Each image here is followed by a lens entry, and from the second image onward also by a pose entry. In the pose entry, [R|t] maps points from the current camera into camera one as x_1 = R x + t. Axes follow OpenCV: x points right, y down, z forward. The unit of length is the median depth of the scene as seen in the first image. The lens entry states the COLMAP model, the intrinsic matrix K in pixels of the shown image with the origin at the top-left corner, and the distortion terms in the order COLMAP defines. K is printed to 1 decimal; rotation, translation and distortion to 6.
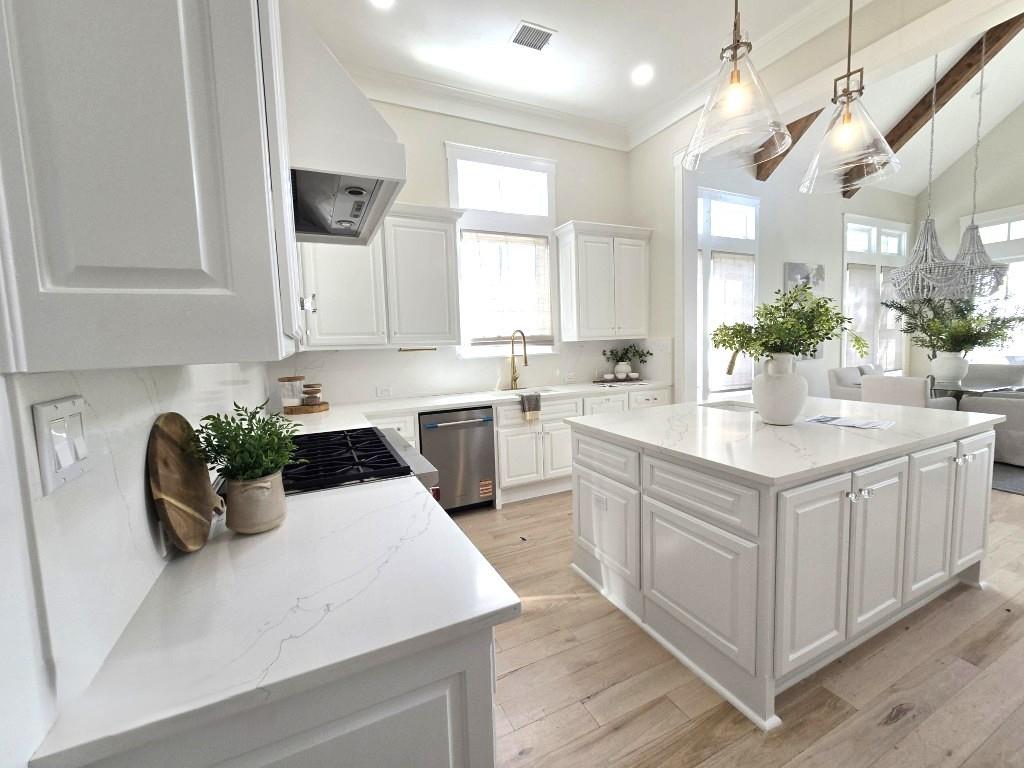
lens RADIAL K [[421.0, 0, 513.5], [0, 421.0, 377.5], [0, 0, 1]] dist [-0.003109, 0.002455]
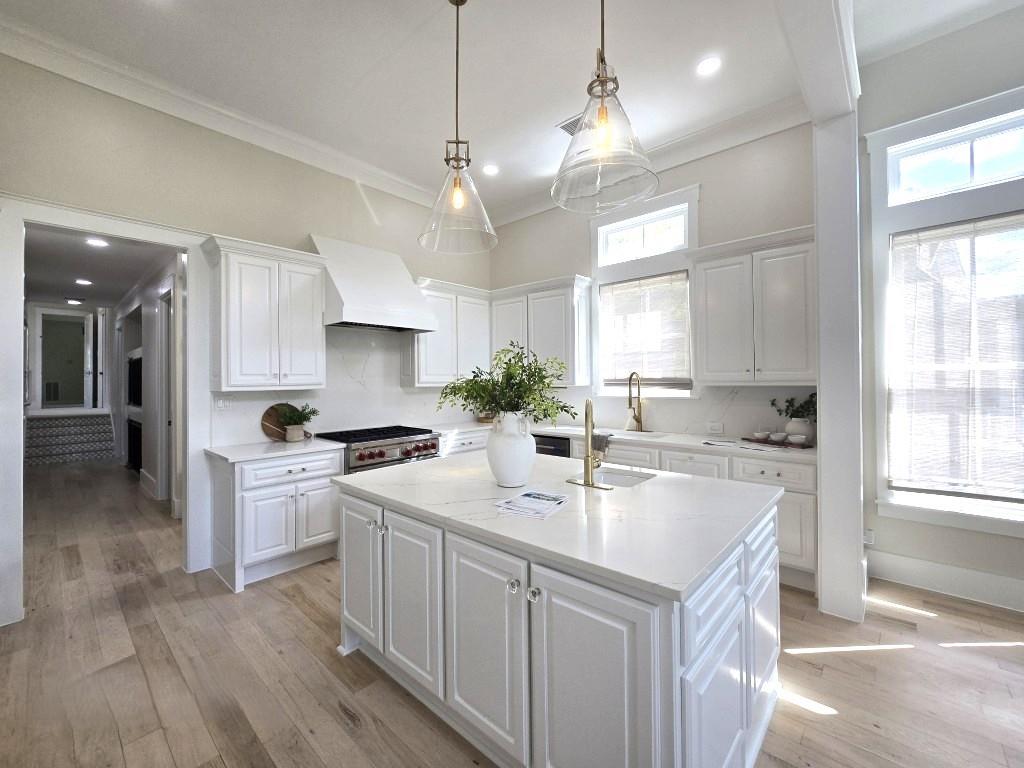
lens RADIAL K [[424.9, 0, 509.4], [0, 424.9, 375.2], [0, 0, 1]] dist [-0.003409, -0.000494]
pose [[0.376619, 0.014579, -0.926253, 0.838495], [-0.089473, 0.995774, -0.020708, -0.057953], [0.922037, 0.090674, 0.376332, 0.344641]]
